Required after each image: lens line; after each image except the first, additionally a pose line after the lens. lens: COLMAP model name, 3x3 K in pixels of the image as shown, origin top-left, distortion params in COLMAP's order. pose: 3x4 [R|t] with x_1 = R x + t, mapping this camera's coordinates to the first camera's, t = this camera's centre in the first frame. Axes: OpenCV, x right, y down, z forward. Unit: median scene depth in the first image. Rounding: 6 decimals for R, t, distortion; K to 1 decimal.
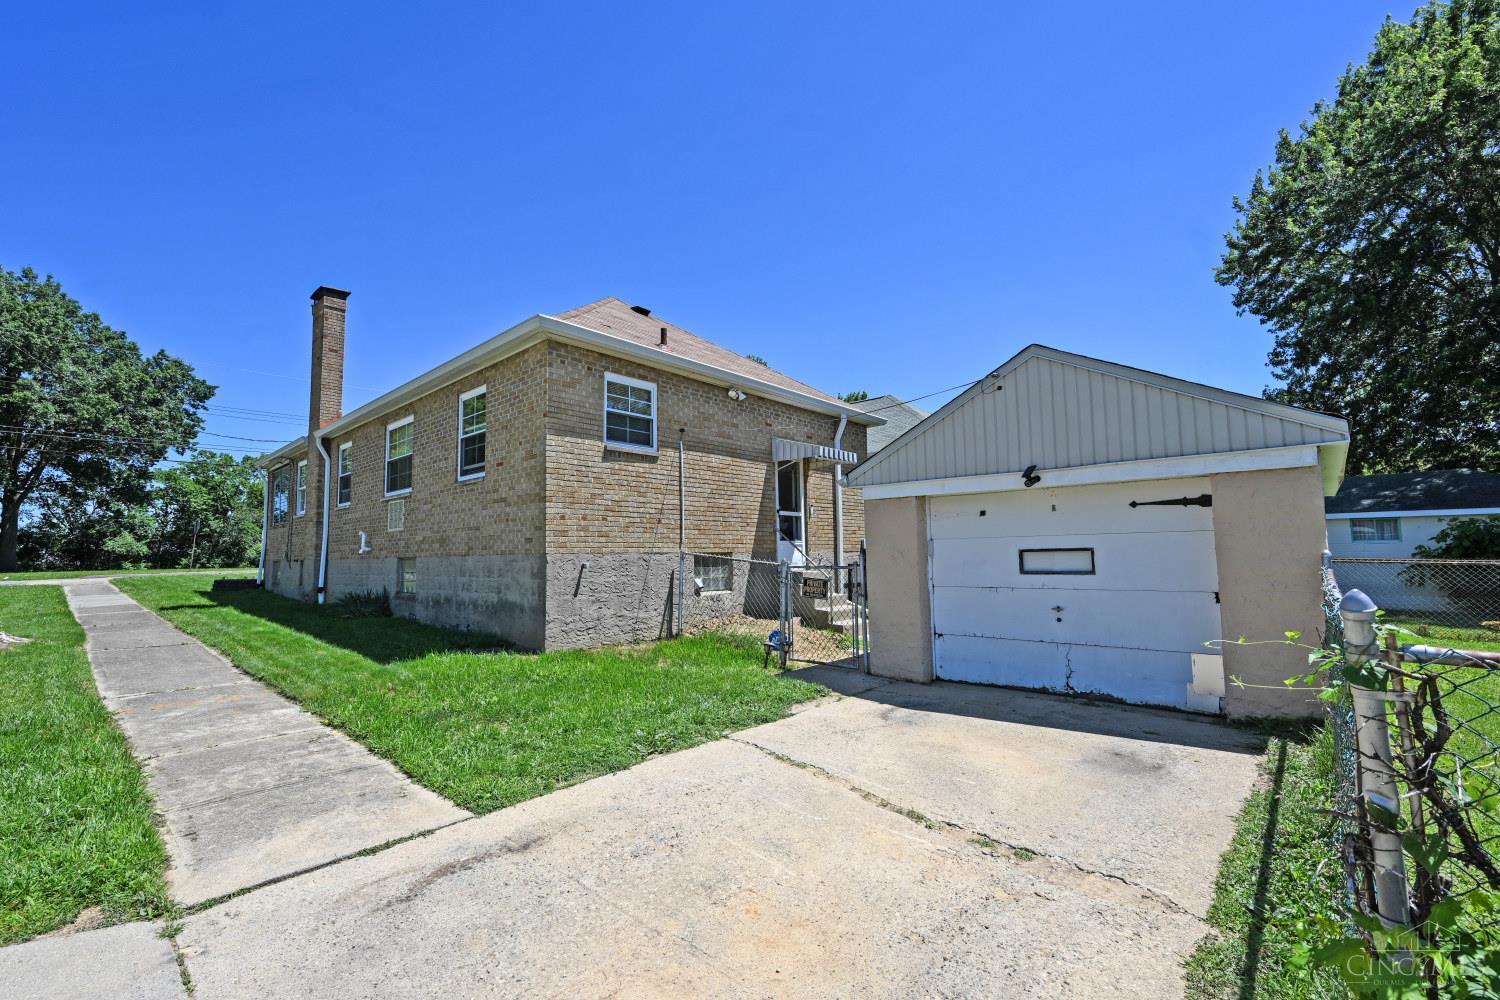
lens RADIAL K [[682.6, 0, 753.1], [0, 682.6, 497.8], [0, 0, 1]] dist [0.001676, -0.002784]
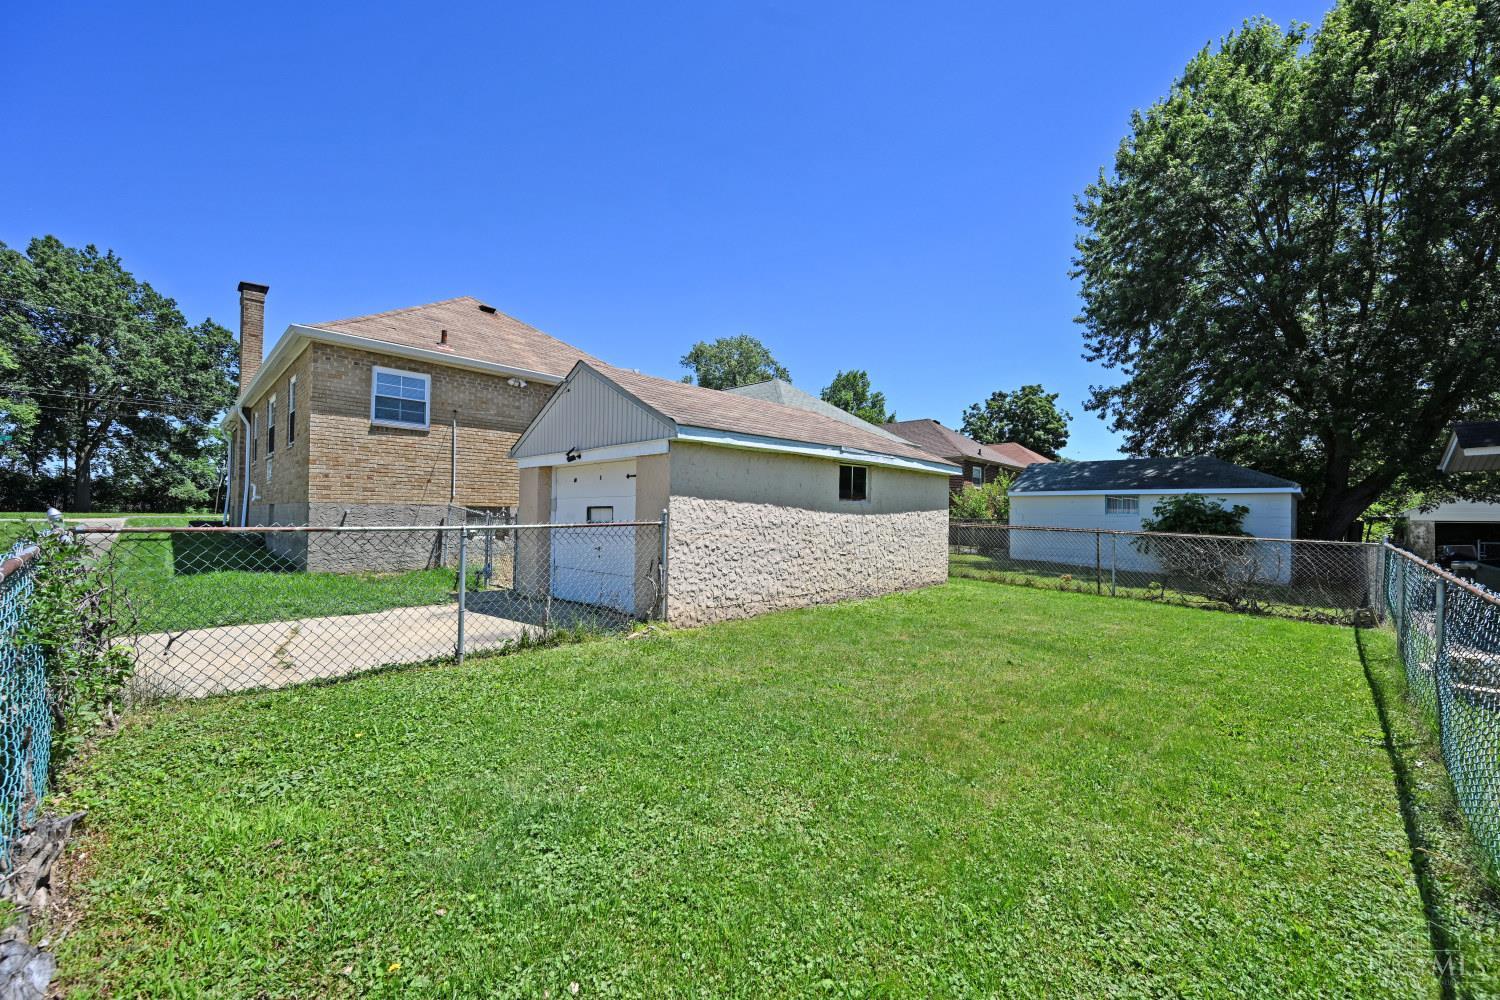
lens RADIAL K [[609.2, 0, 723.4], [0, 609.2, 511.8], [0, 0, 1]] dist [-0.002274, 0.000910]
pose [[0.999421, 0.026562, -0.021256, 0.351116], [-0.024832, 0.996655, 0.077855, -0.009207], [0.023253, -0.077282, 0.996738, -0.123549]]
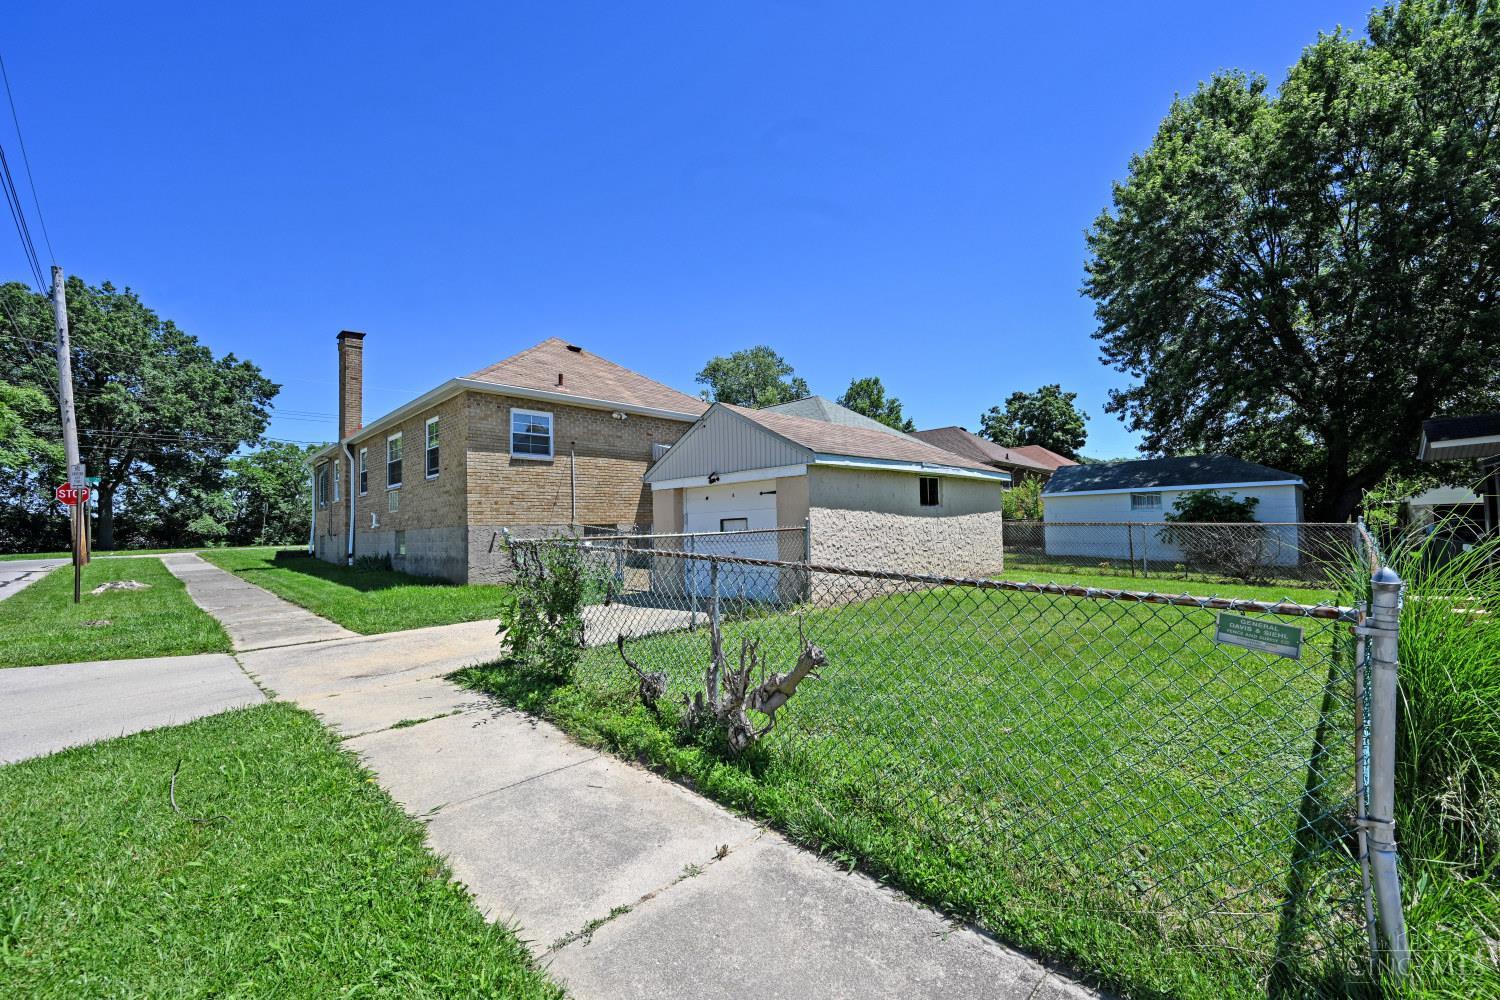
lens RADIAL K [[609.2, 0, 756.4], [0, 609.2, 499.3], [0, 0, 1]] dist [-0.002274, 0.000910]
pose [[0.999874, -0.013935, -0.007647, 0.248870], [0.014210, 0.999211, 0.037090, -0.015542], [0.007125, -0.037194, 0.999283, -0.273982]]
